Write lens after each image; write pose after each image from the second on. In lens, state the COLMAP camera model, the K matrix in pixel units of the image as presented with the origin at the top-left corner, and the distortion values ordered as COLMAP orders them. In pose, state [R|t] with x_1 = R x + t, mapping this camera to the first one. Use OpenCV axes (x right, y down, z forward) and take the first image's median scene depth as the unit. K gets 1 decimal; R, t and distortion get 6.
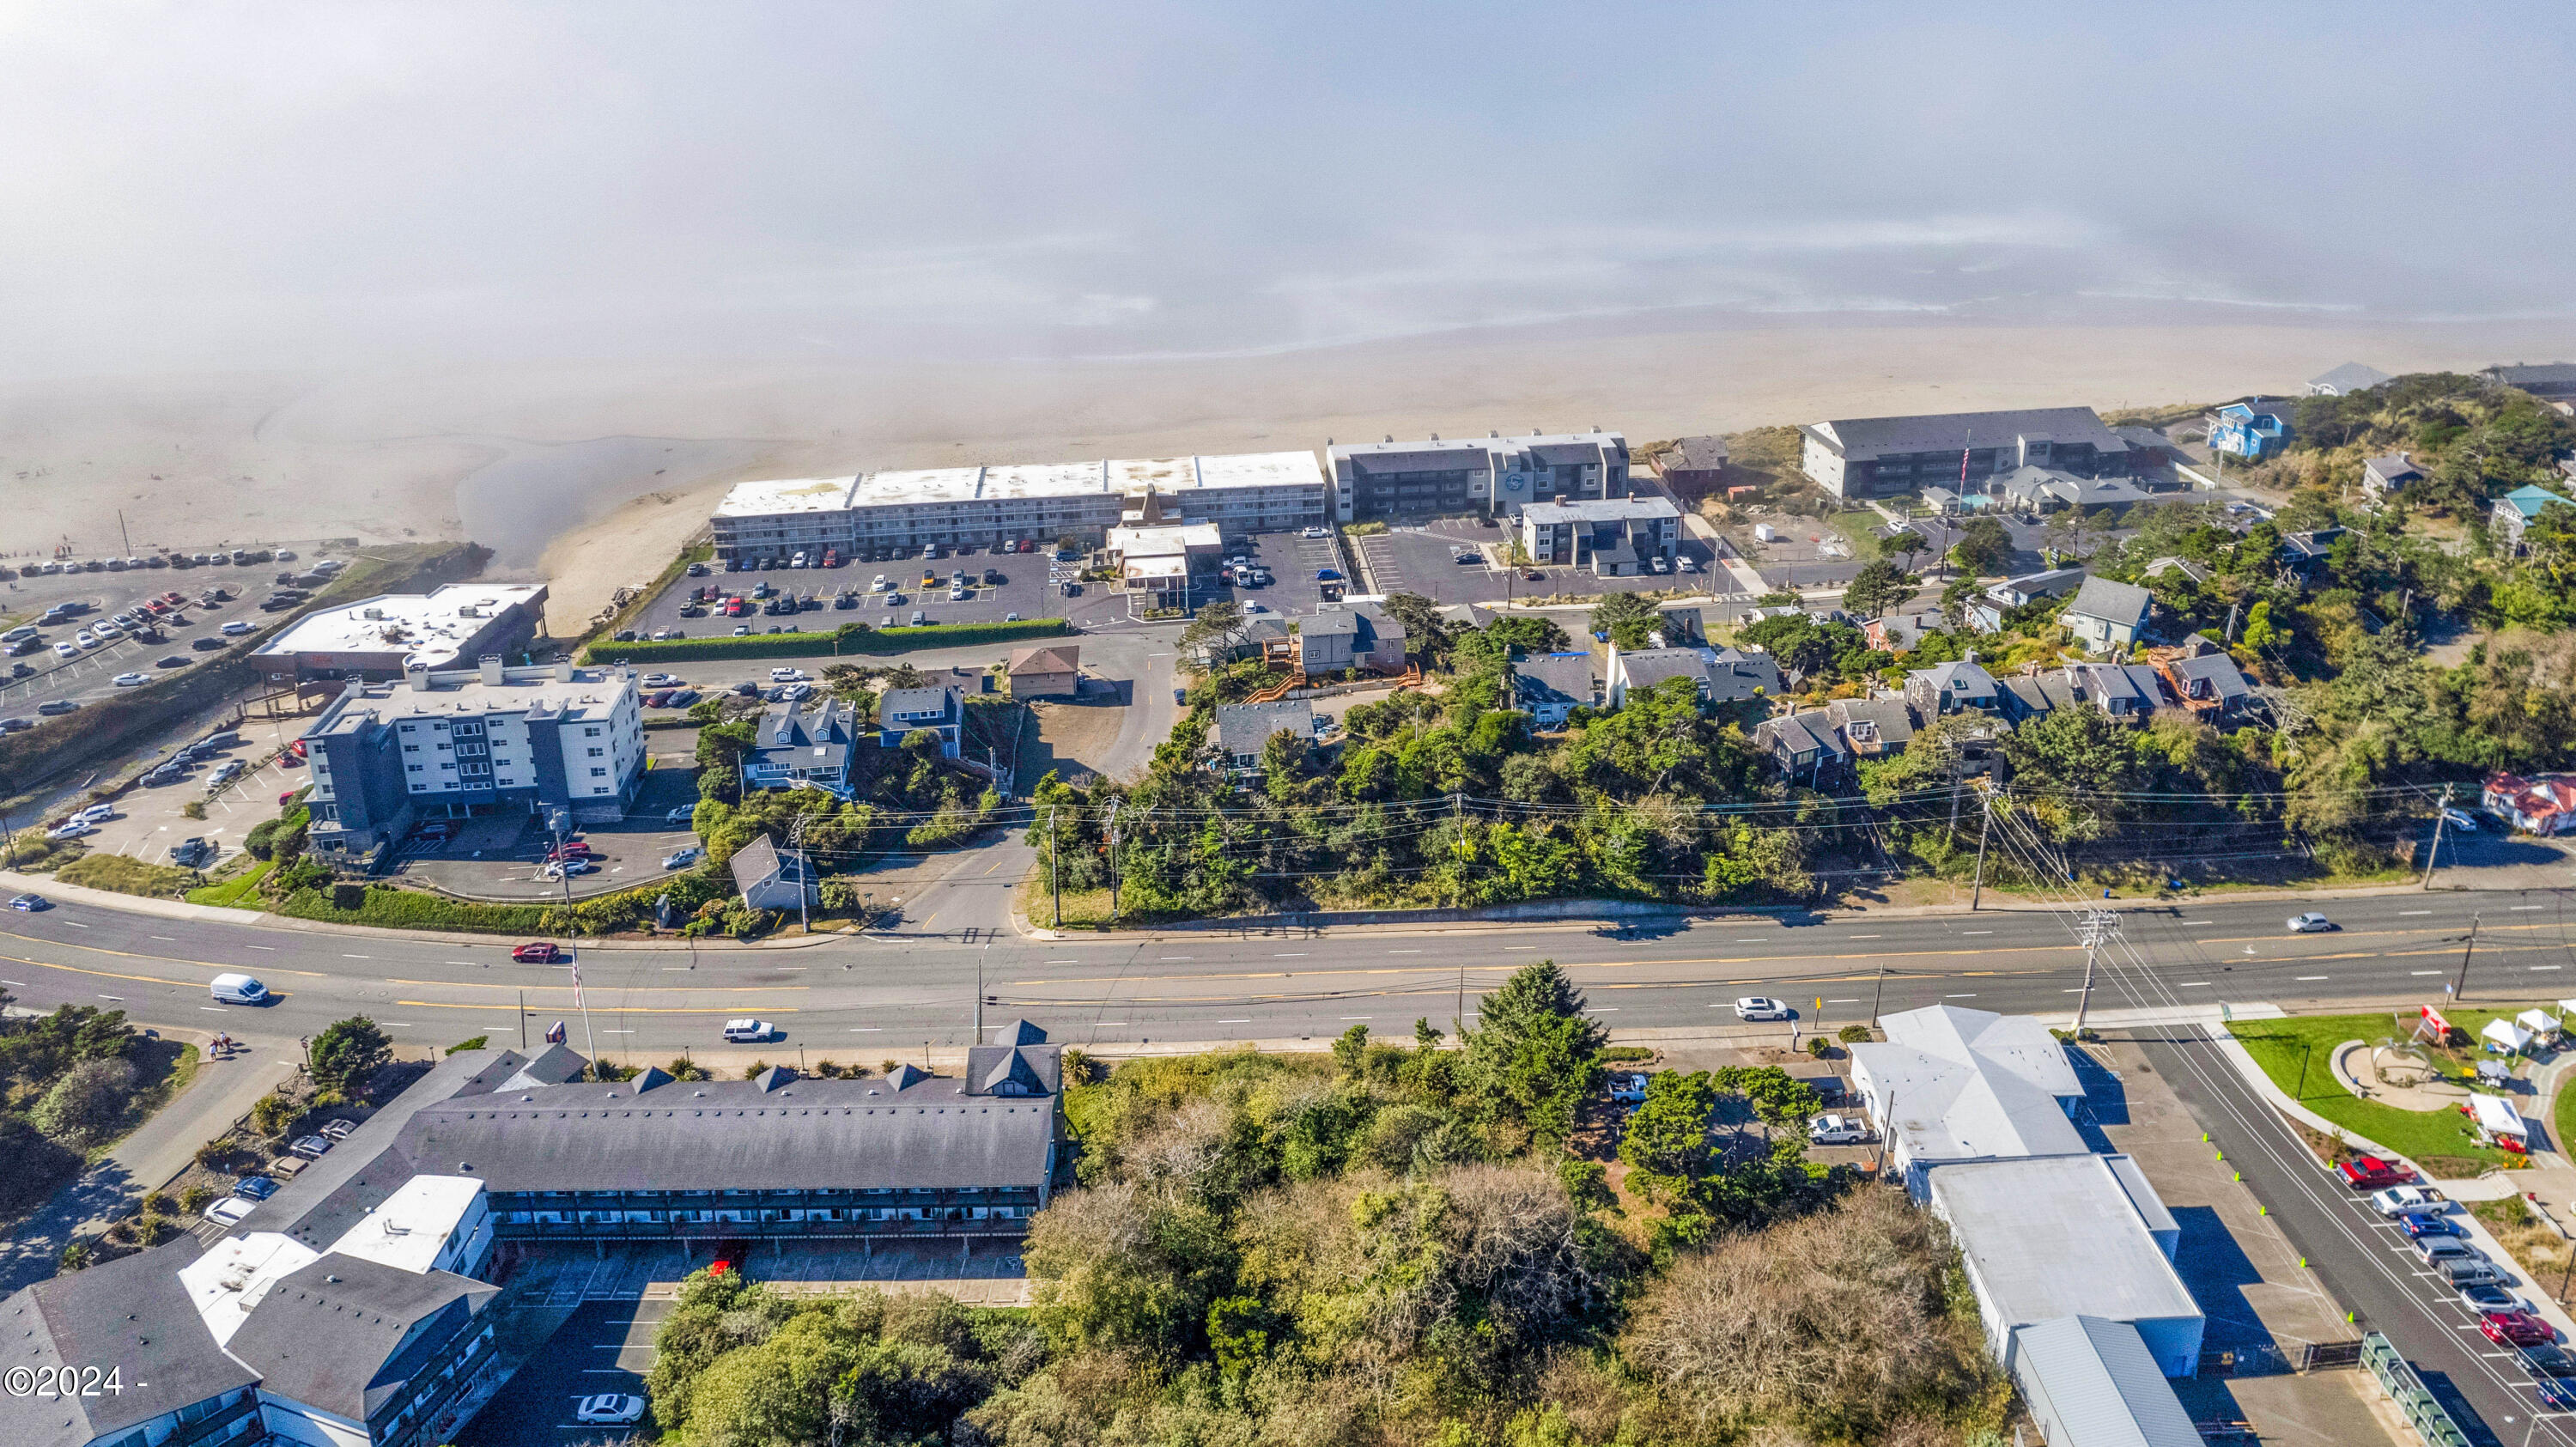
lens RADIAL K [[1735.5, 0, 1305.1], [0, 1735.5, 492.2], [0, 0, 1]] dist [-0.048125, 0.028772]
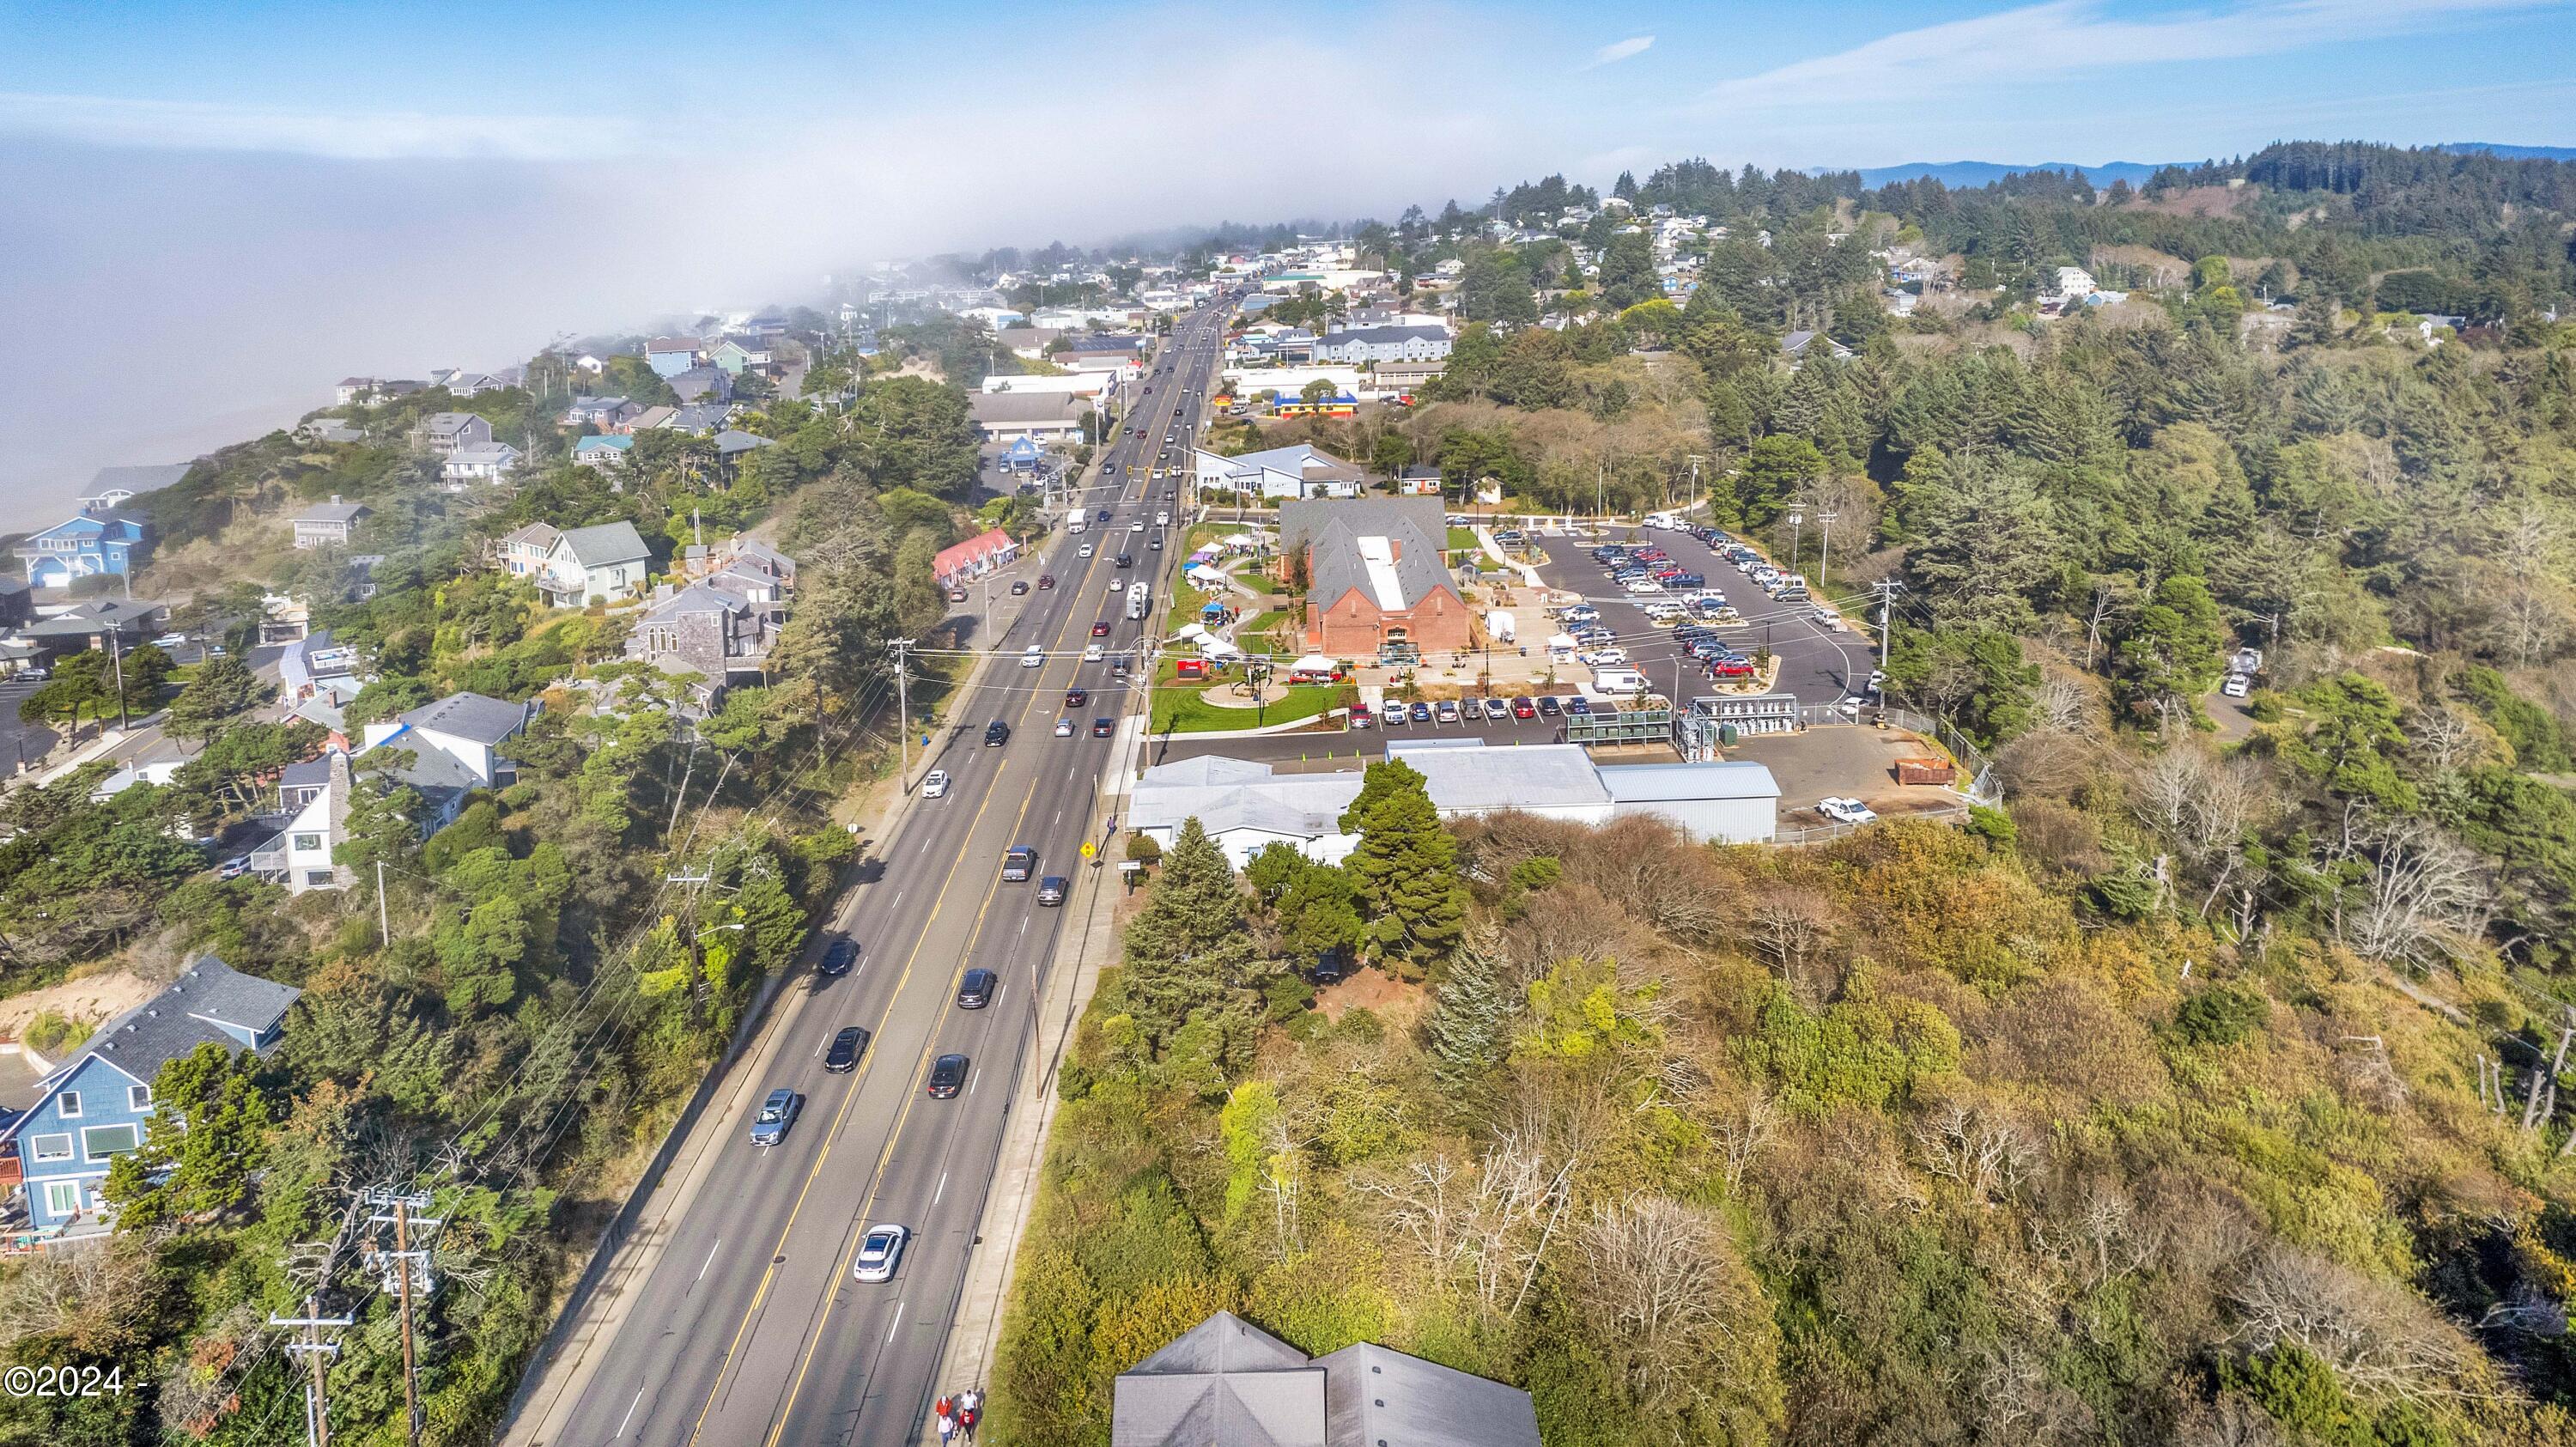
lens RADIAL K [[1735.5, 0, 1297.0], [0, 1735.5, 462.5], [0, 0, 1]] dist [-0.048125, 0.028772]
pose [[0.012545, -0.136158, 0.990608, -0.458614], [0.345170, 0.930378, 0.123509, 0.043299], [-0.938456, 0.340379, 0.058669, 0.696735]]
